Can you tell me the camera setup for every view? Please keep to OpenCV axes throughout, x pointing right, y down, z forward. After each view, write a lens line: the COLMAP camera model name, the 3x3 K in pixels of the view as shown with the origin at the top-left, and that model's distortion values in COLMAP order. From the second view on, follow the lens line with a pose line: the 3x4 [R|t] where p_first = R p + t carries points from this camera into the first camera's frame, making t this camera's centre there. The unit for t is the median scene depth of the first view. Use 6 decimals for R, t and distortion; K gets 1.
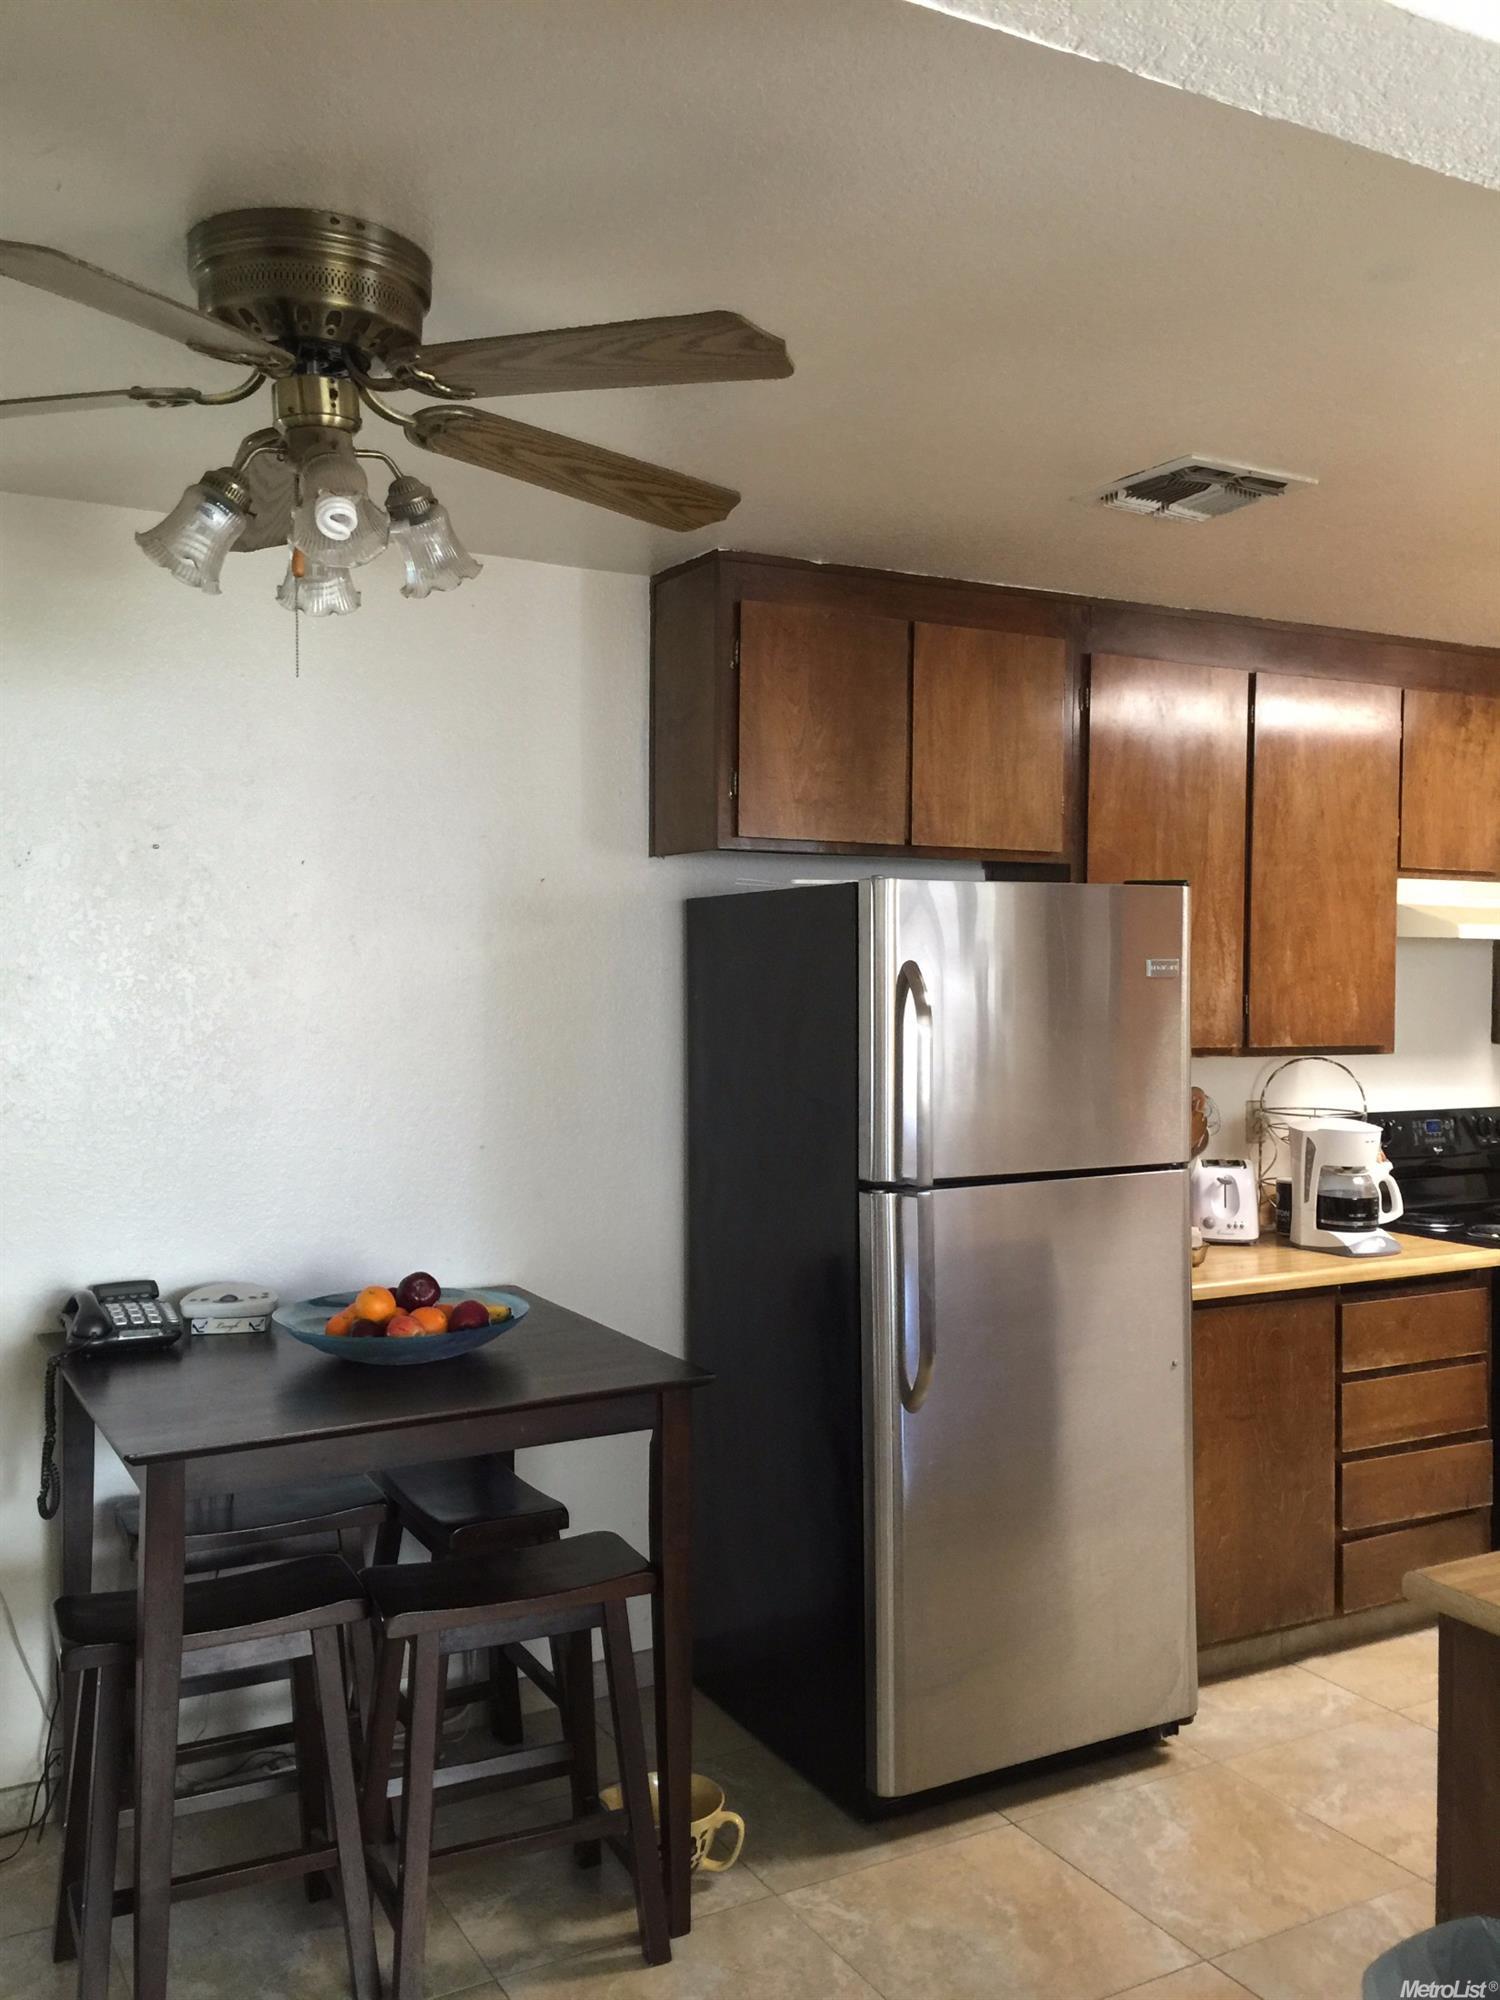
lens RADIAL K [[1753.6, 0, 750.4], [0, 1753.6, 1006.6], [0, 0, 1]] dist [0.142676, -0.195615]
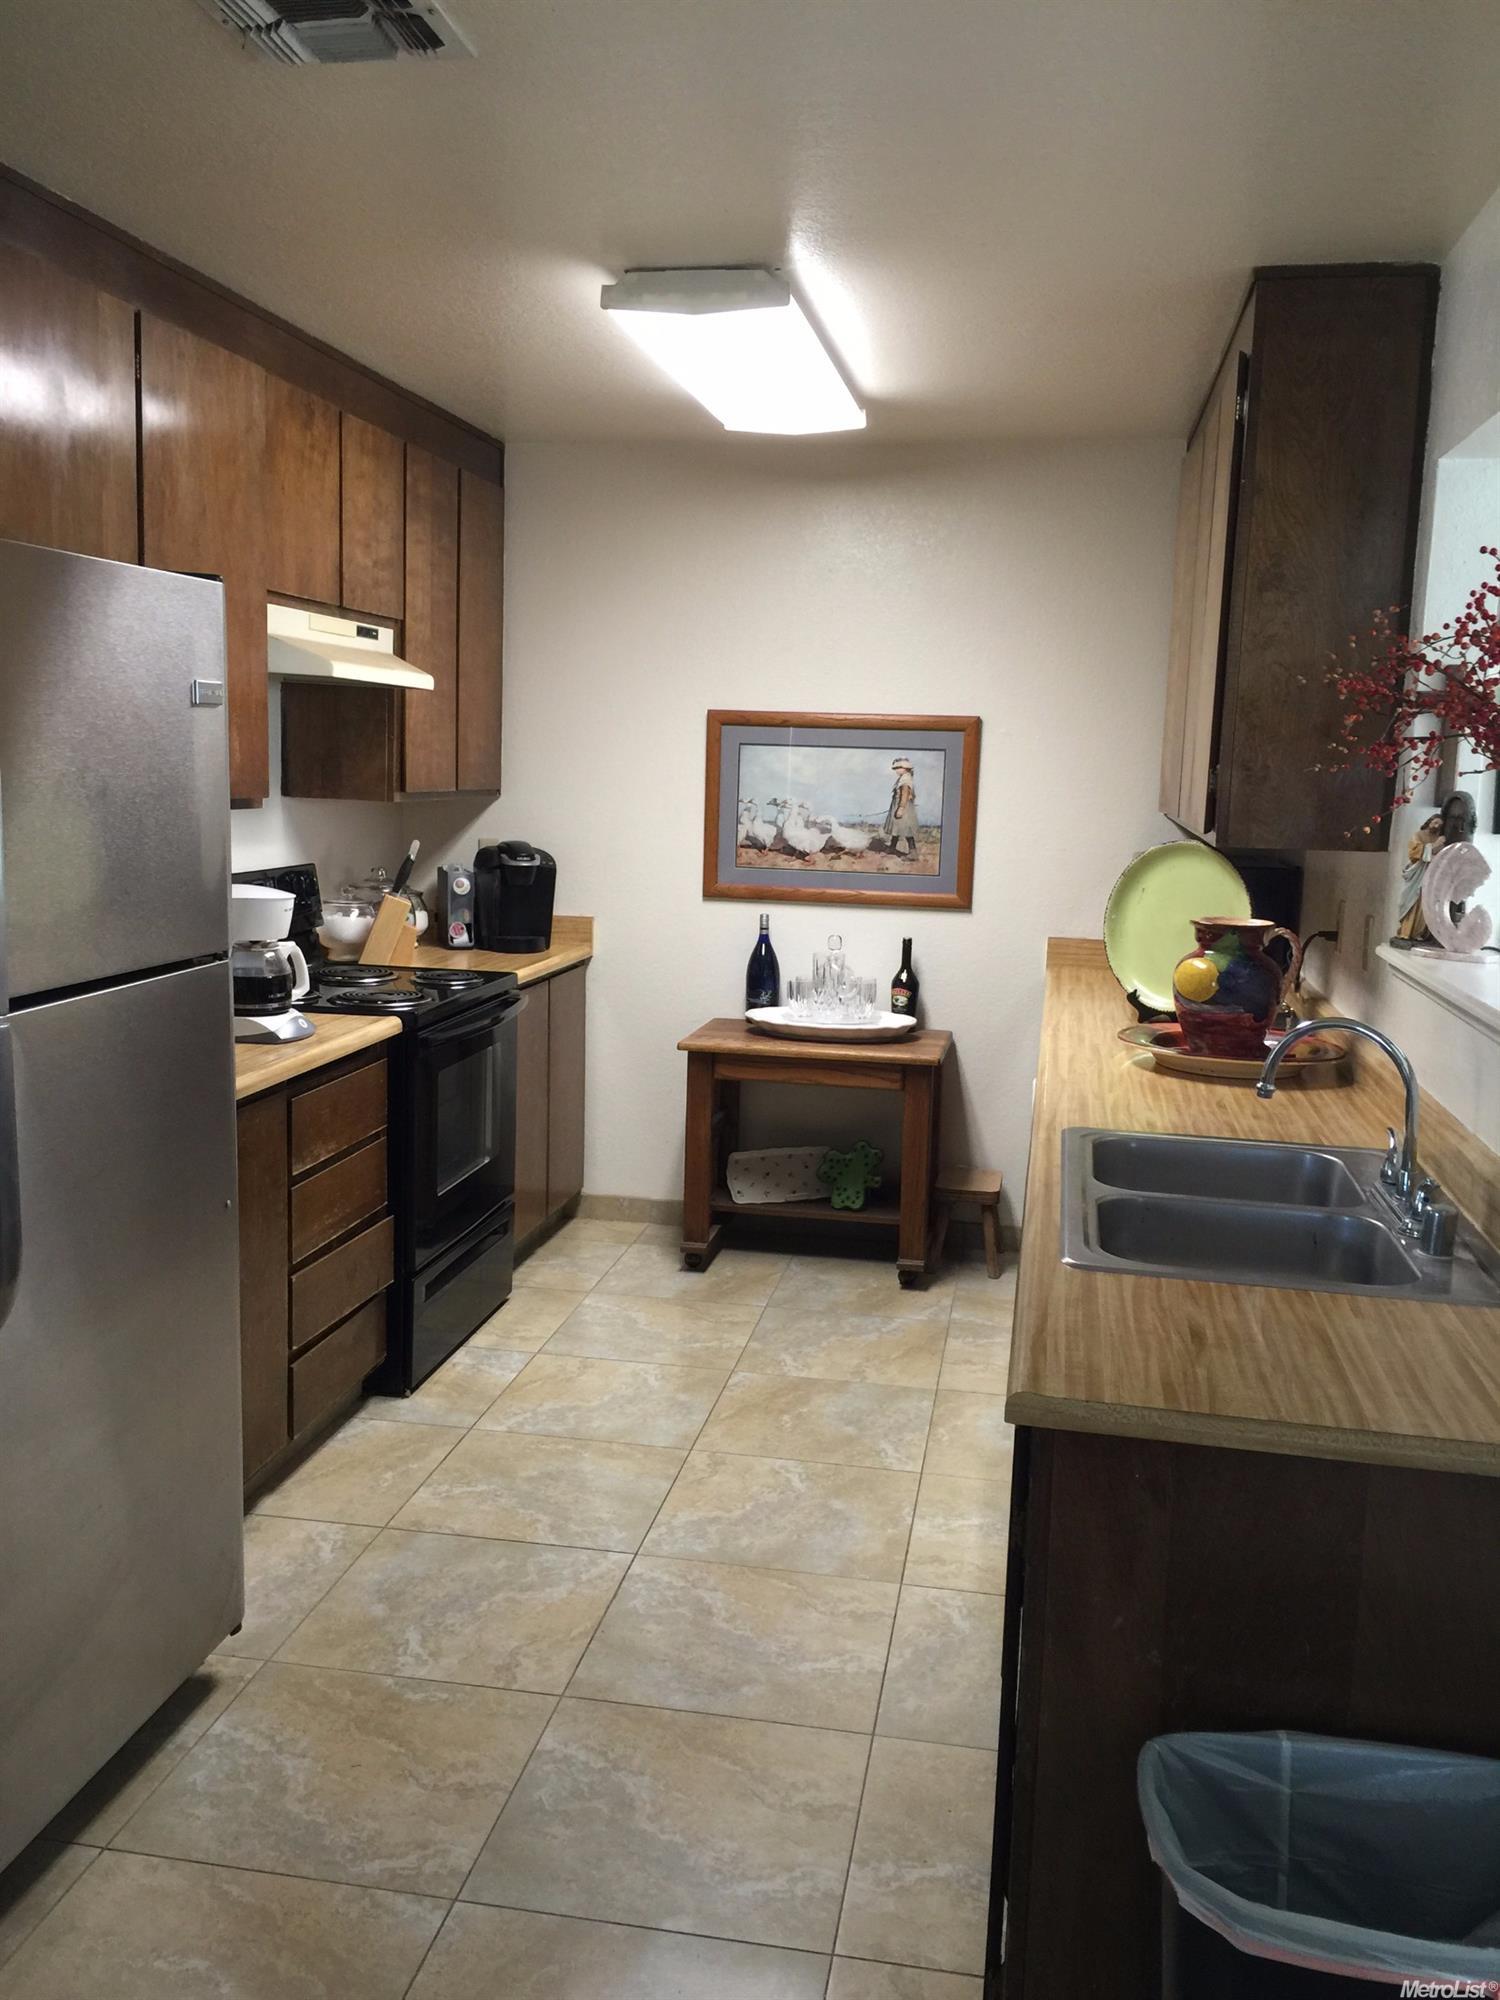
lens RADIAL K [[1753.6, 0, 750.4], [0, 1753.6, 1006.6], [0, 0, 1]] dist [0.142676, -0.195615]
pose [[0.635188, -0.096029, 0.766364, -0.180625], [-0.008184, 0.991348, 0.131004, 0.007905], [-0.772314, -0.089484, 0.628907, 0.290226]]
